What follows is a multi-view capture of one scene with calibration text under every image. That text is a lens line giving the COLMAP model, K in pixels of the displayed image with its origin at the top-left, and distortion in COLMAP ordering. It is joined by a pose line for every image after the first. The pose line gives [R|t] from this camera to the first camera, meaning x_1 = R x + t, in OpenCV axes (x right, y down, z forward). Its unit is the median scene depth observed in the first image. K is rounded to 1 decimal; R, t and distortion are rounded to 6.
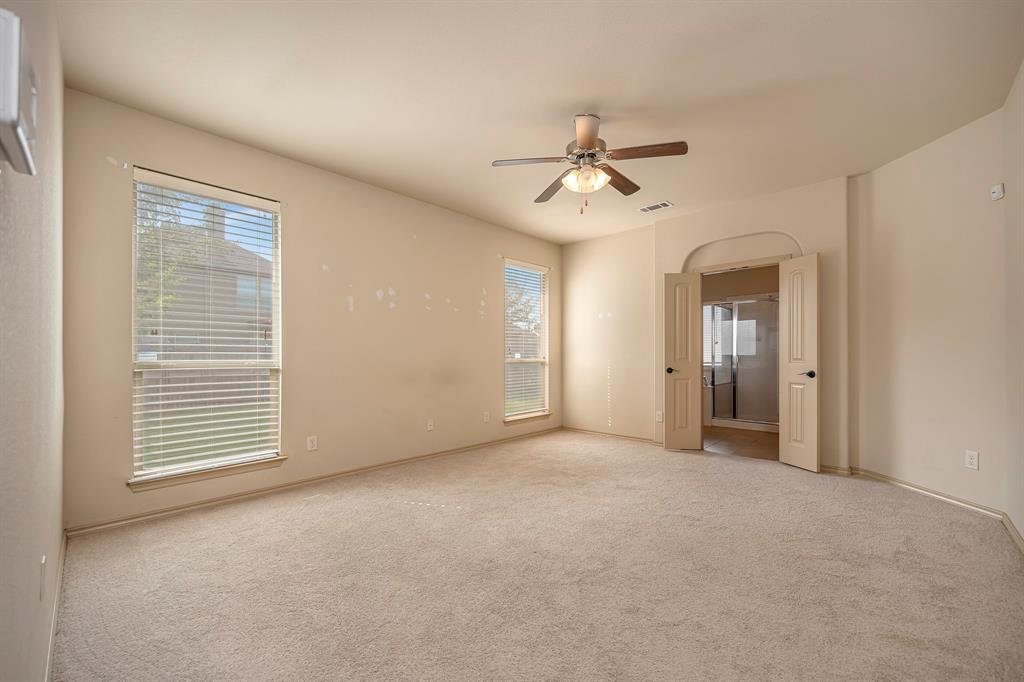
lens RADIAL K [[410.3, 0, 512.7], [0, 410.3, 336.0], [0, 0, 1]] dist [-0.001281, -0.000271]
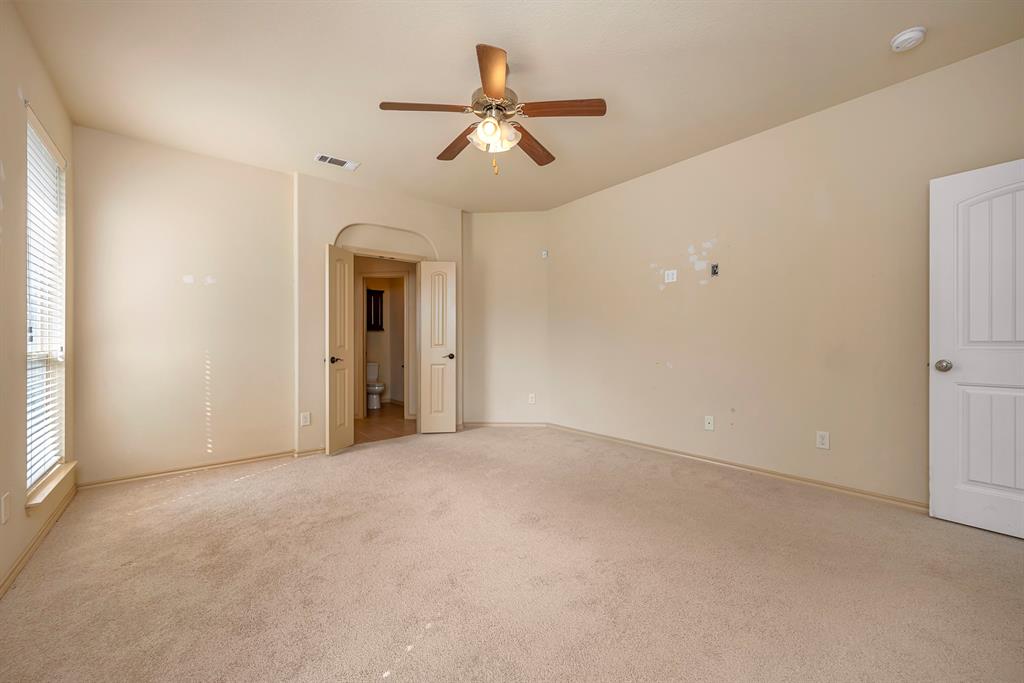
lens RADIAL K [[398.8, 0, 512.0], [0, 398.8, 341.5], [0, 0, 1]] dist [0.000578, 0.000042]
pose [[0.126316, 0.009391, 0.991946, -0.442358], [-0.029168, 0.999558, -0.005749, 0.045707], [-0.991561, -0.028207, 0.126534, 0.614284]]
